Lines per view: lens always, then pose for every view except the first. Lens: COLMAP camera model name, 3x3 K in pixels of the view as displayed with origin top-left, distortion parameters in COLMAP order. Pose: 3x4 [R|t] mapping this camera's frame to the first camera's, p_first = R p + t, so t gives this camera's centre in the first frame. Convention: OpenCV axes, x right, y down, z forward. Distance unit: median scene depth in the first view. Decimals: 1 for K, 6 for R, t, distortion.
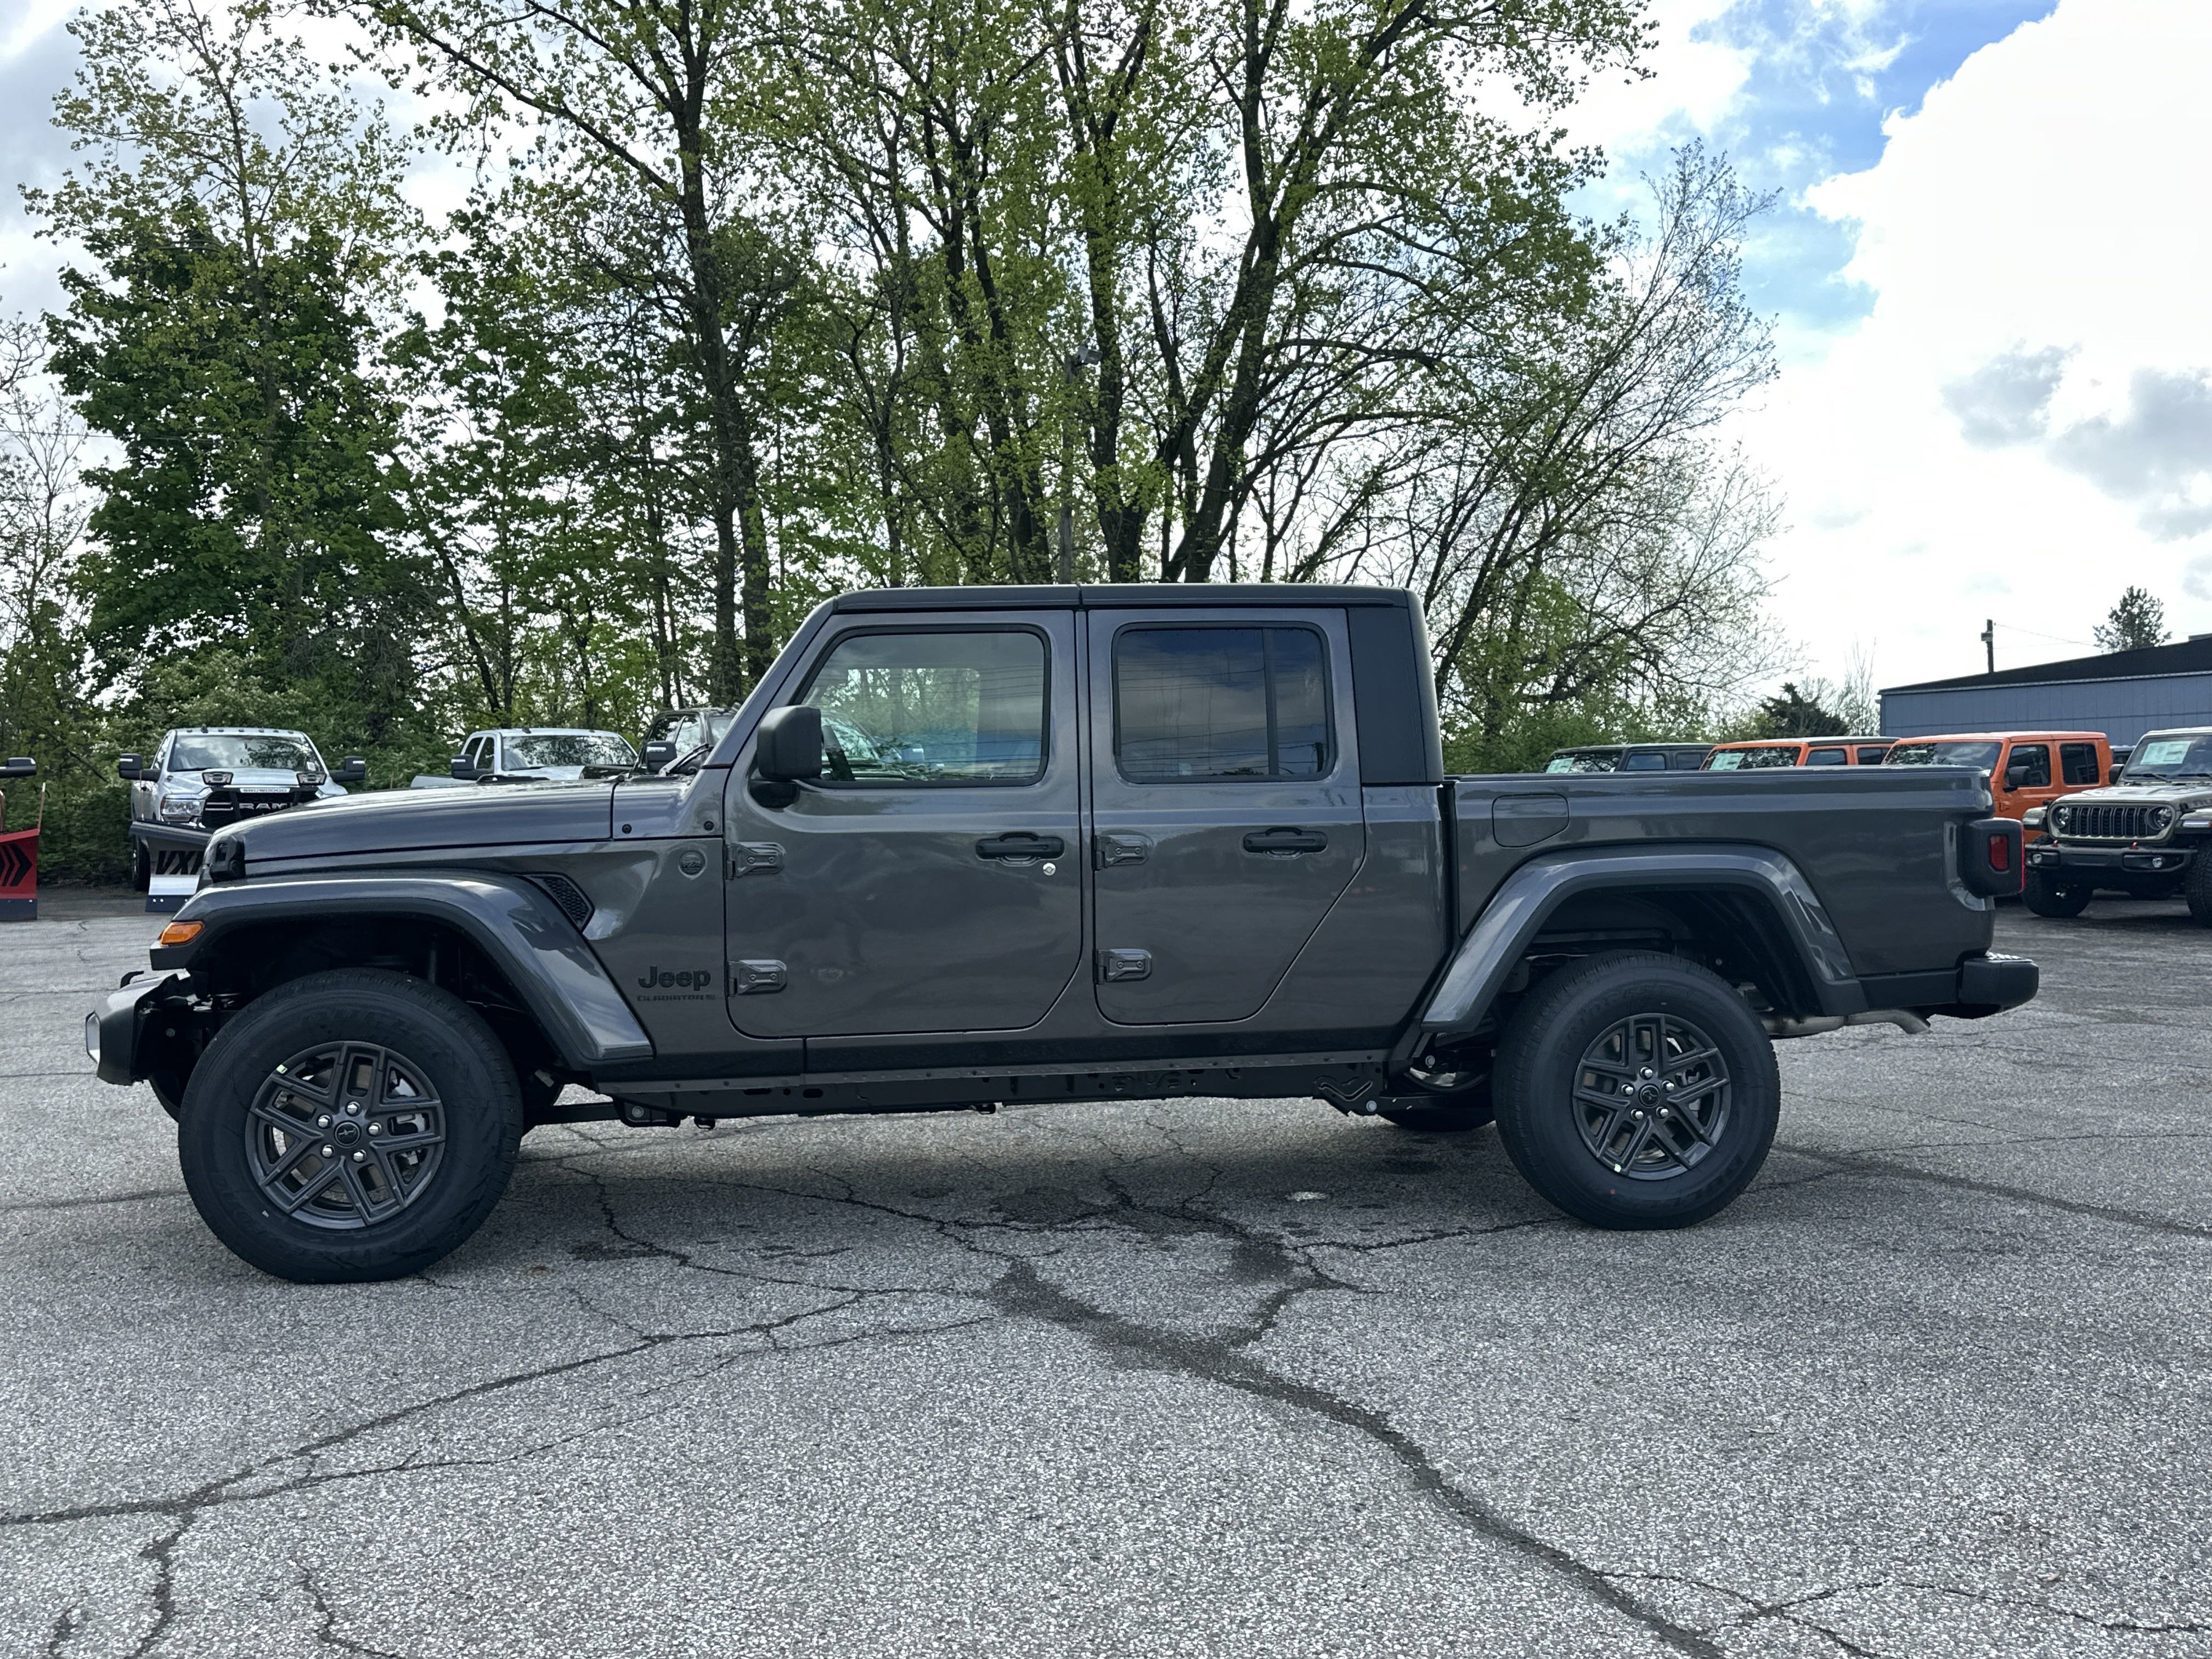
lens RADIAL K [[2010.5, 0, 978.0], [0, 2010.5, 829.4], [0, 0, 1]] dist [0.107171, -0.201680]
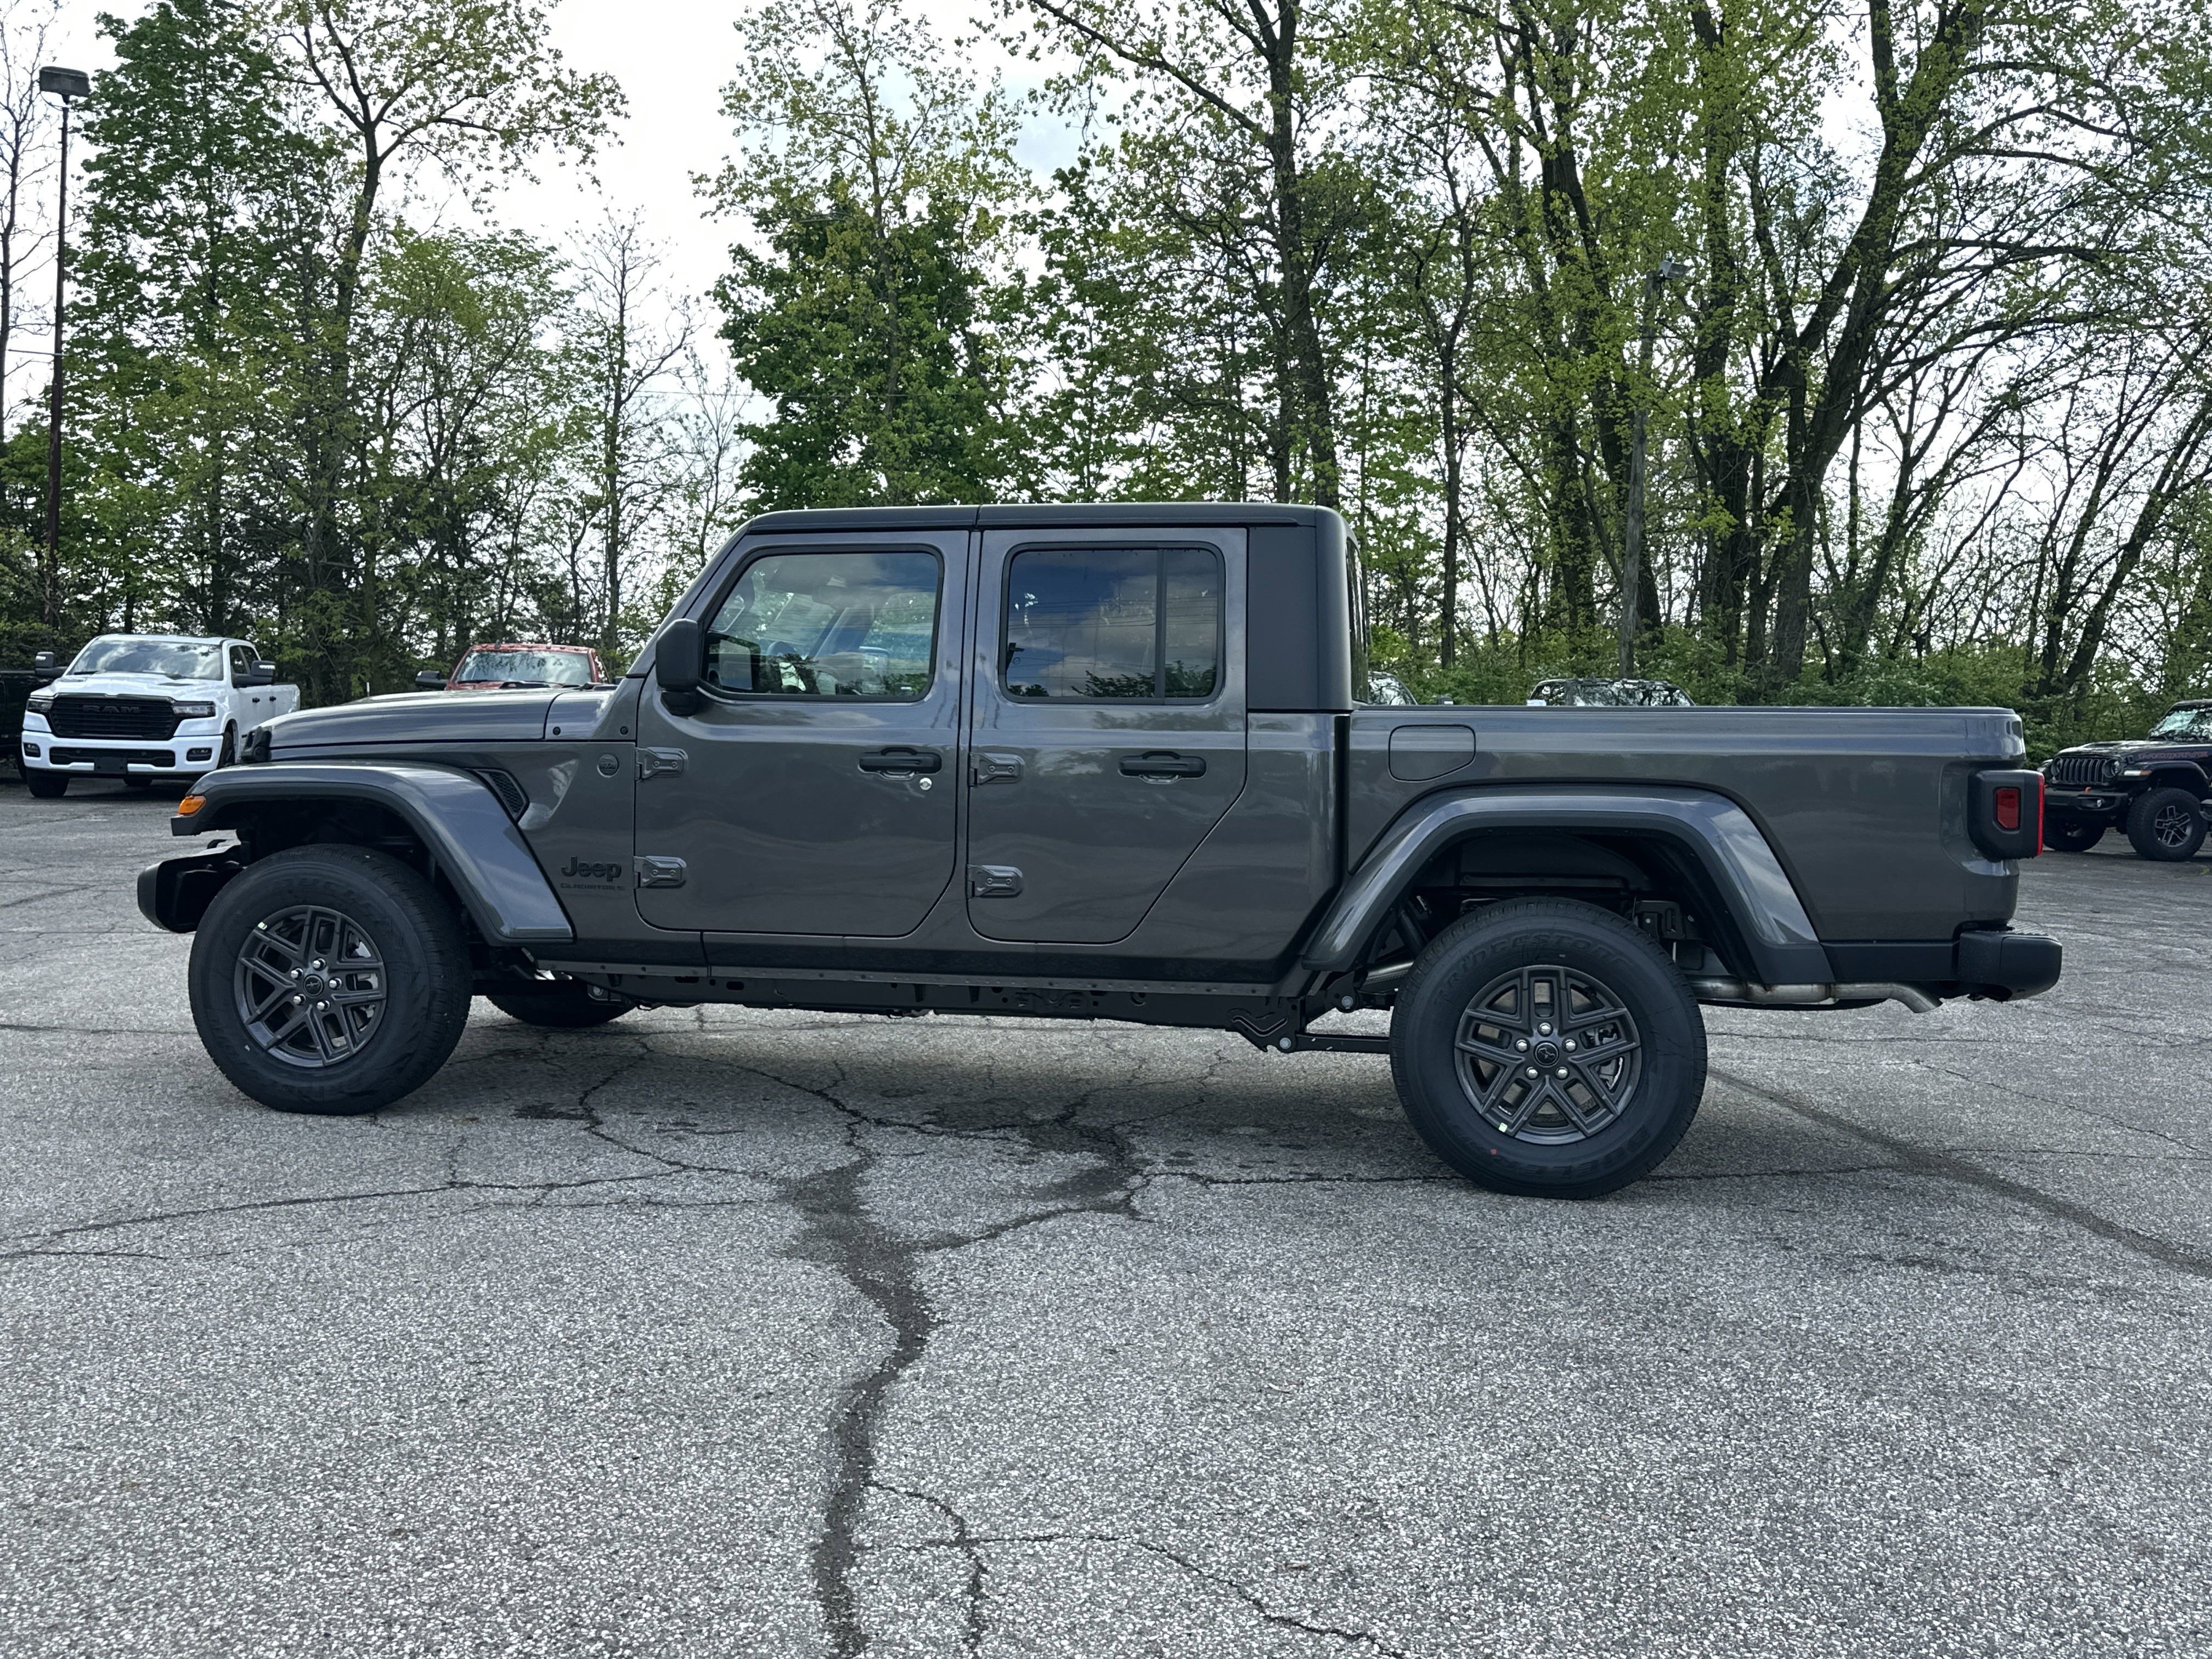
lens RADIAL K [[2005.5, 0, 1225.9], [0, 2005.5, 828.5], [0, 0, 1]] dist [0.169972, -0.314169]
pose [[0.934652, 0.045128, -0.352688, 0.222460], [-0.036339, 0.998843, 0.031503, 0.001854], [0.353702, -0.016628, 0.935210, 0.036495]]
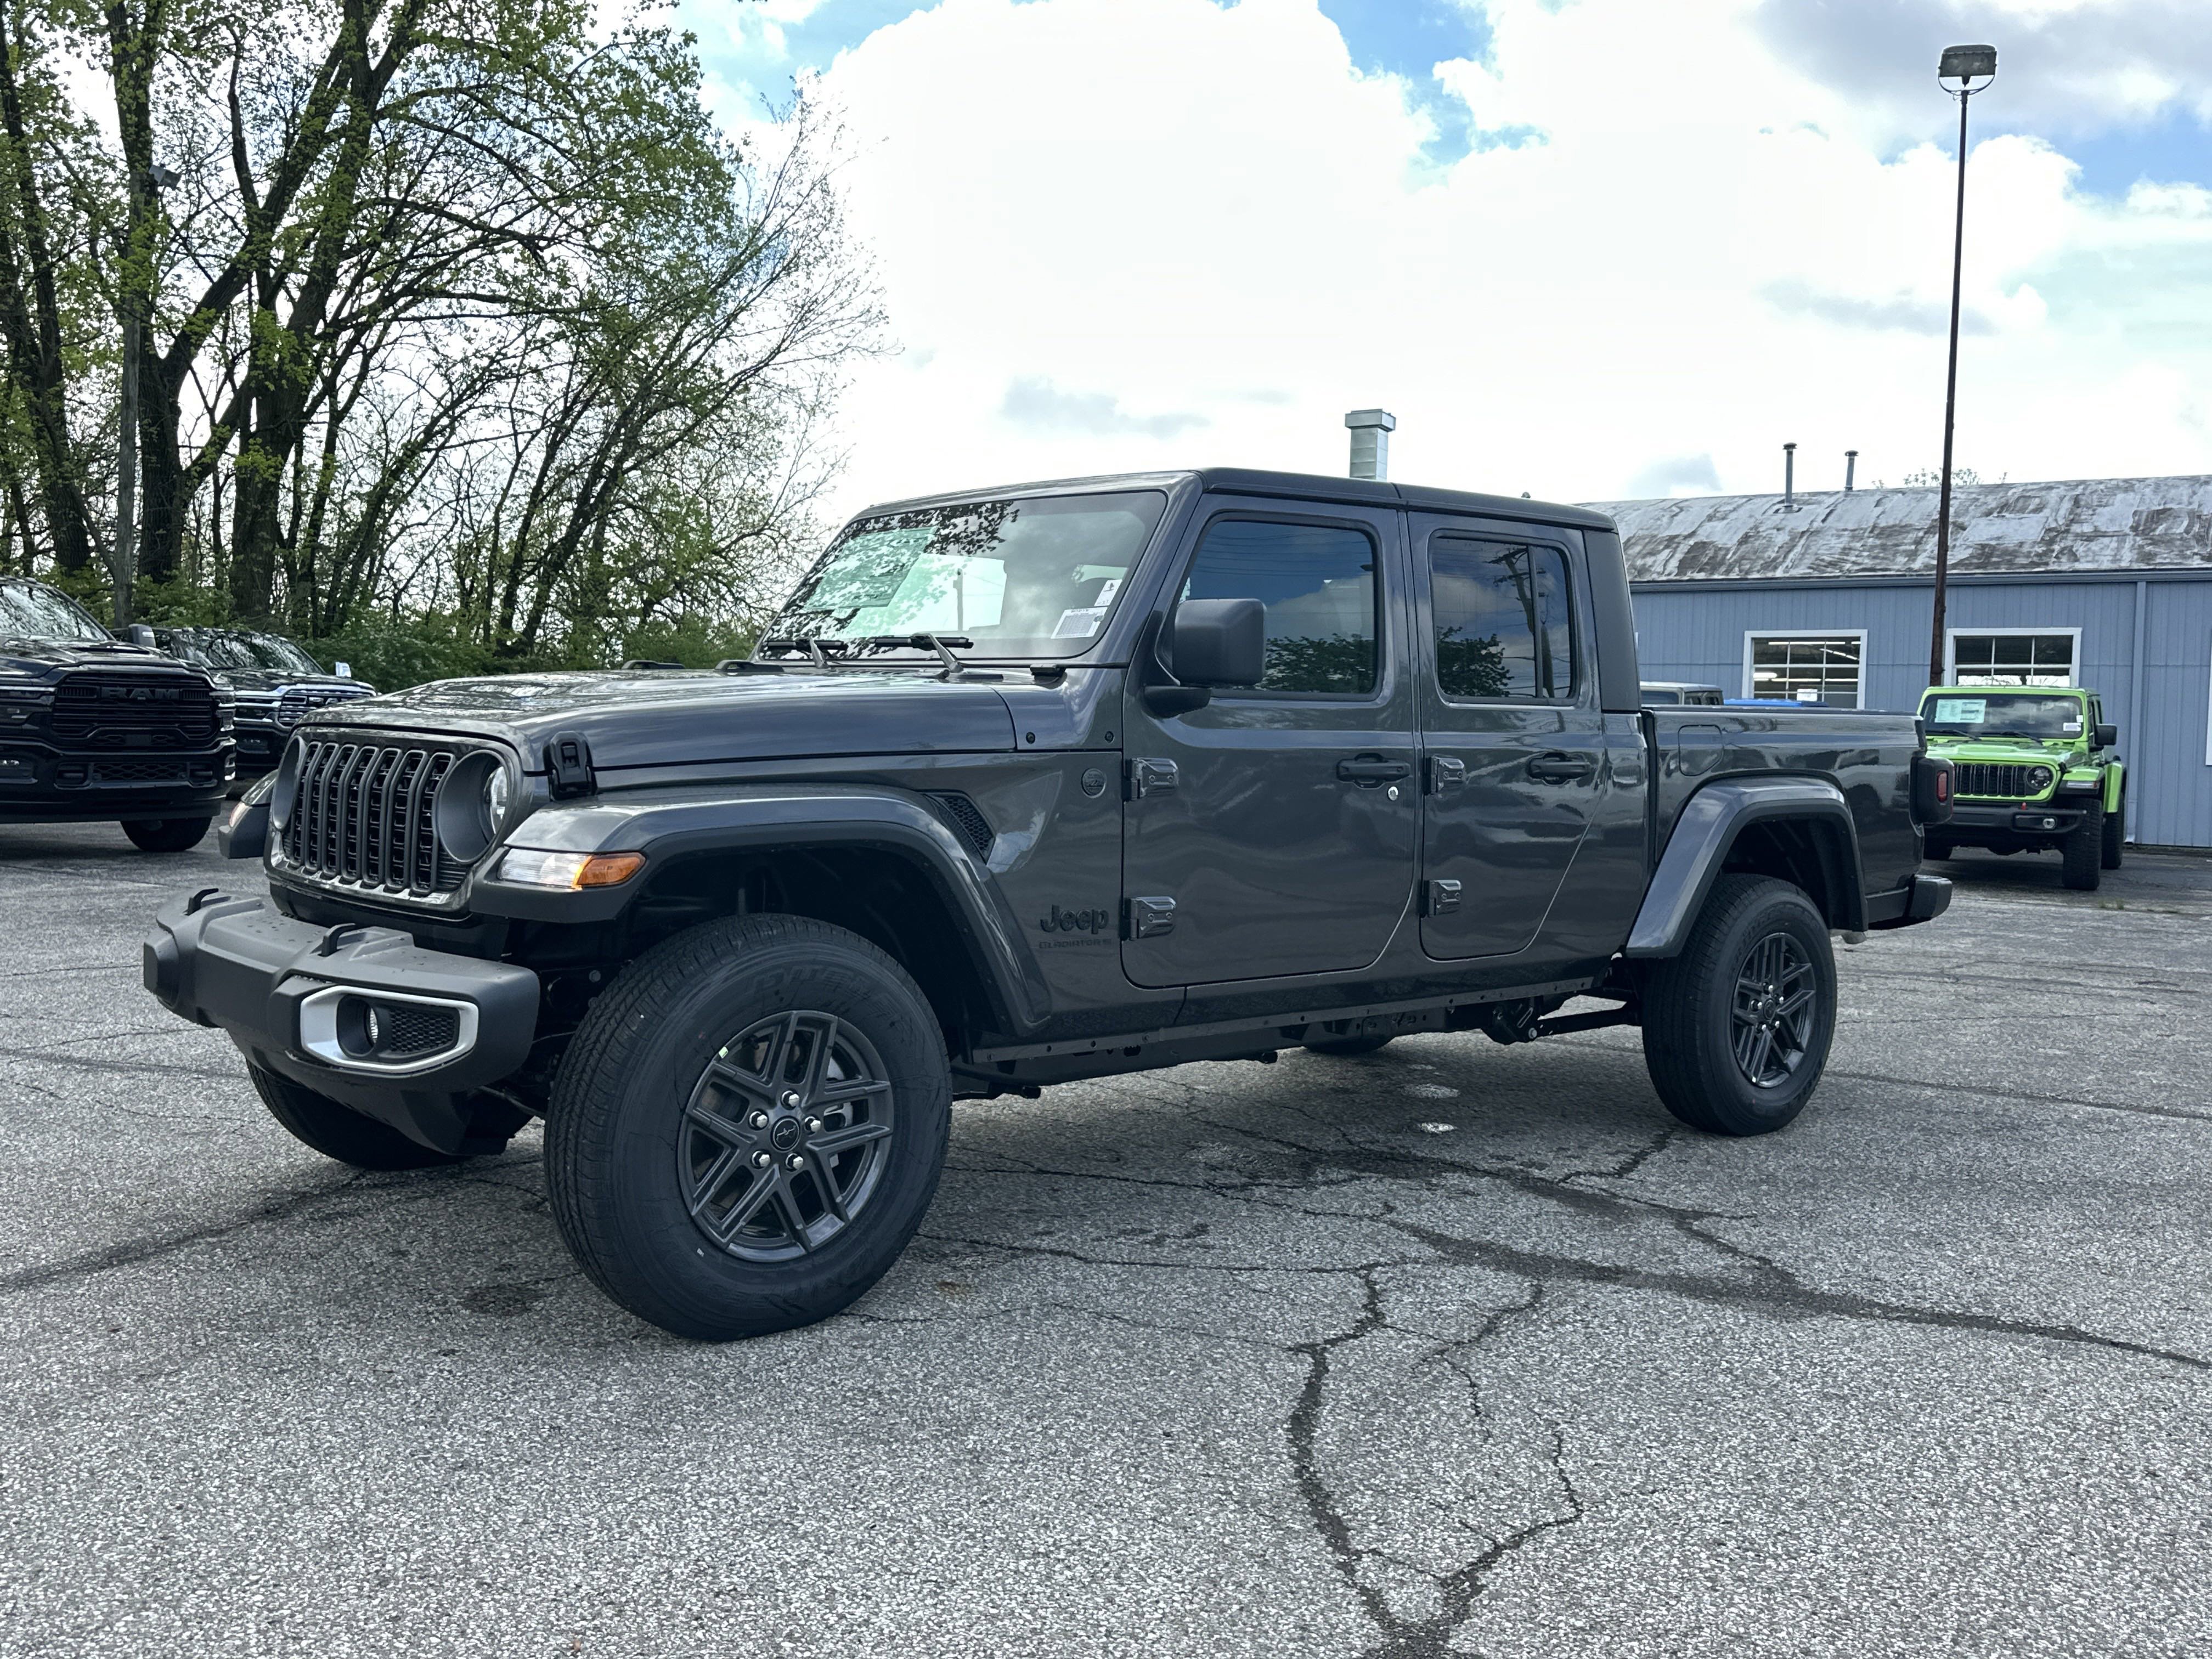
lens RADIAL K [[2014.6, 0, 1106.0], [0, 2014.6, 829.5], [0, 0, 1]] dist [0.122482, -0.144398]
pose [[0.854487, 0.004212, 0.519456, -0.226557], [-0.026943, 0.998981, 0.036220, 0.002624], [-0.518774, -0.044945, 0.853729, 0.115232]]
